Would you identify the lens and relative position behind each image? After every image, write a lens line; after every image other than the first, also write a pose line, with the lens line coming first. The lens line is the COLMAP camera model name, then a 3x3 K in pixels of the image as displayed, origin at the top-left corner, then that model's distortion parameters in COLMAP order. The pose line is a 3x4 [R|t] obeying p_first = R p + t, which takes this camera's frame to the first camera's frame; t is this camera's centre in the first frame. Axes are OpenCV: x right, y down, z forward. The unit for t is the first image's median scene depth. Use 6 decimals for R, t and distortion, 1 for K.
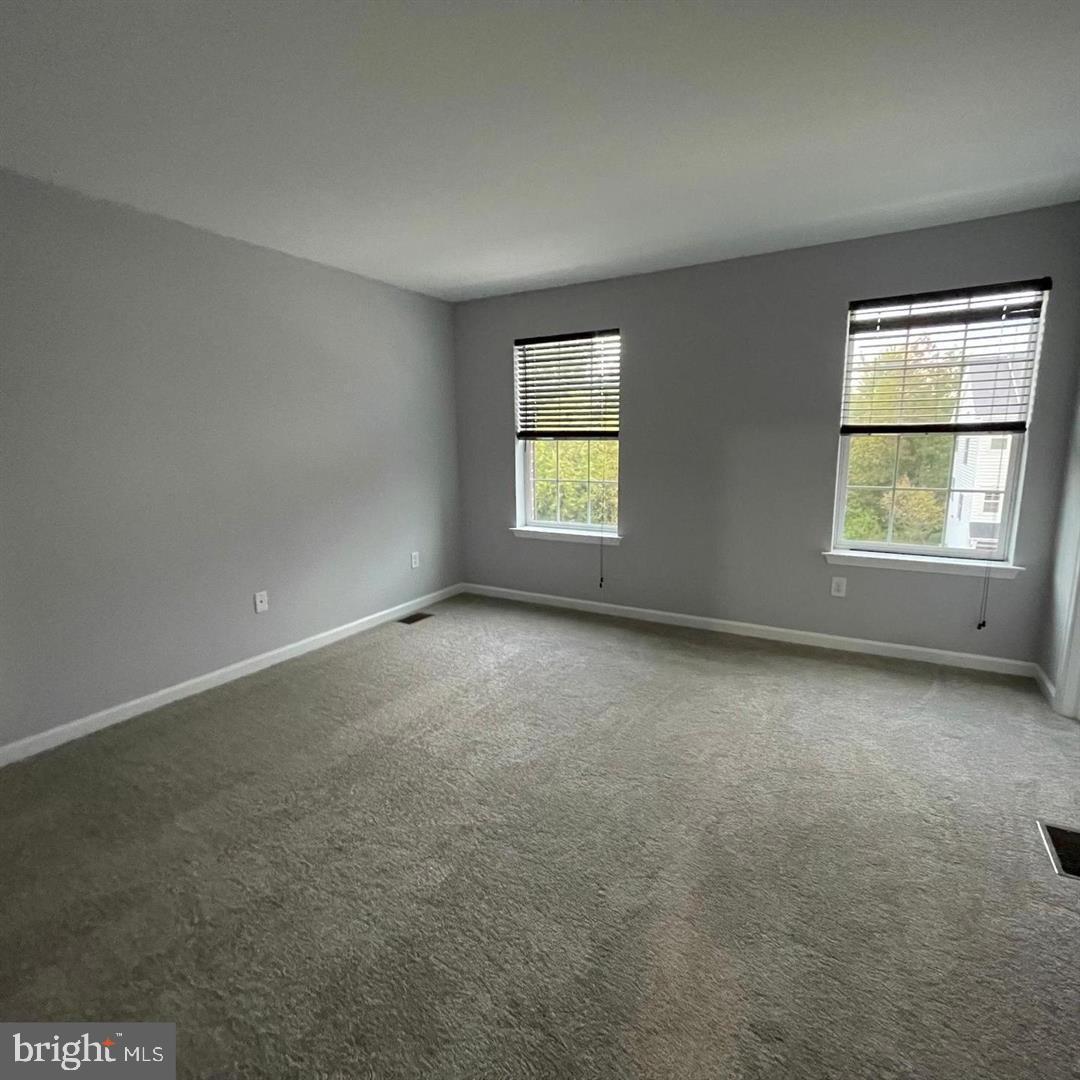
lens RADIAL K [[580.8, 0, 540.0], [0, 580.8, 540.0], [0, 0, 1]] dist [0.002310, -0.000854]
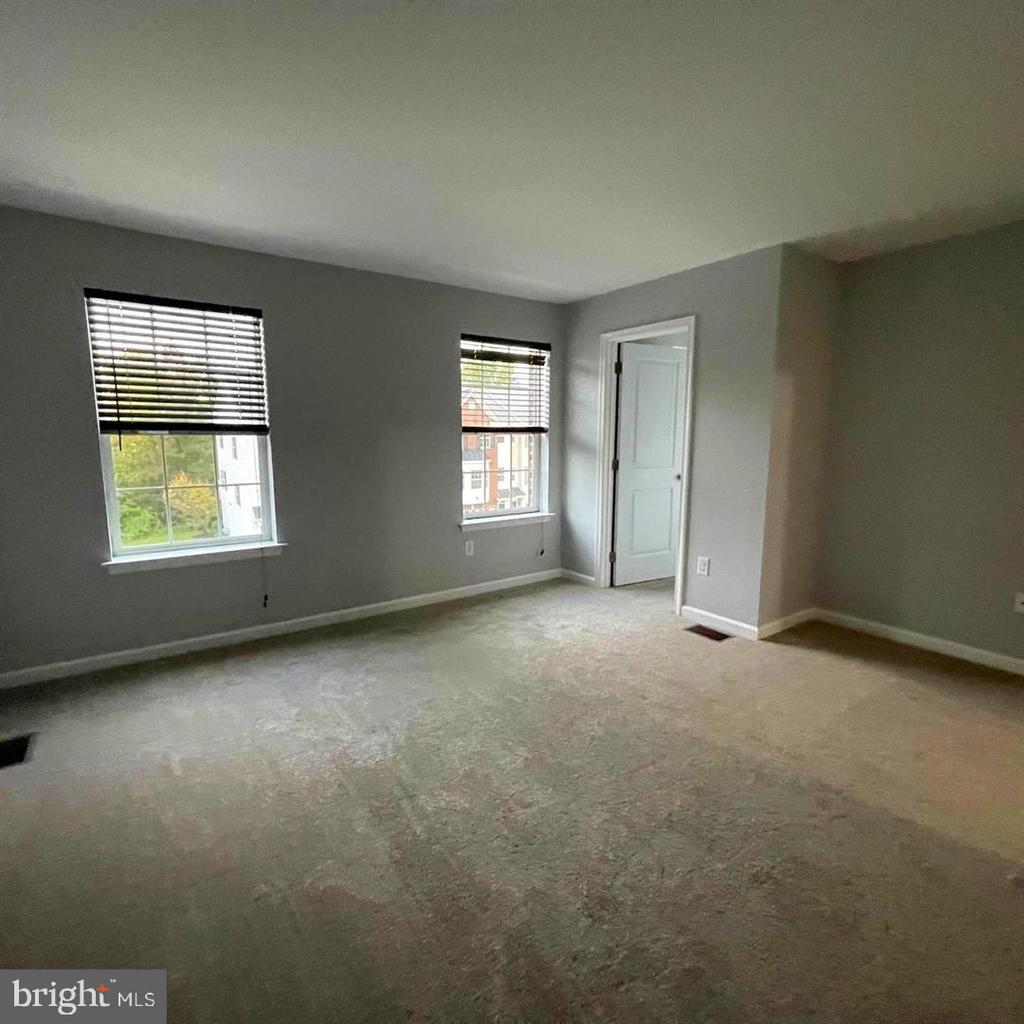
lens RADIAL K [[550.7, 0, 512.0], [0, 550.7, 512.0], [0, 0, 1]] dist [0.002310, -0.000854]
pose [[0.405328, -0.117751, 0.906556, -0.500117], [0.152006, 0.986546, 0.060178, -0.053163], [-0.901445, 0.113410, 0.417774, 0.337241]]
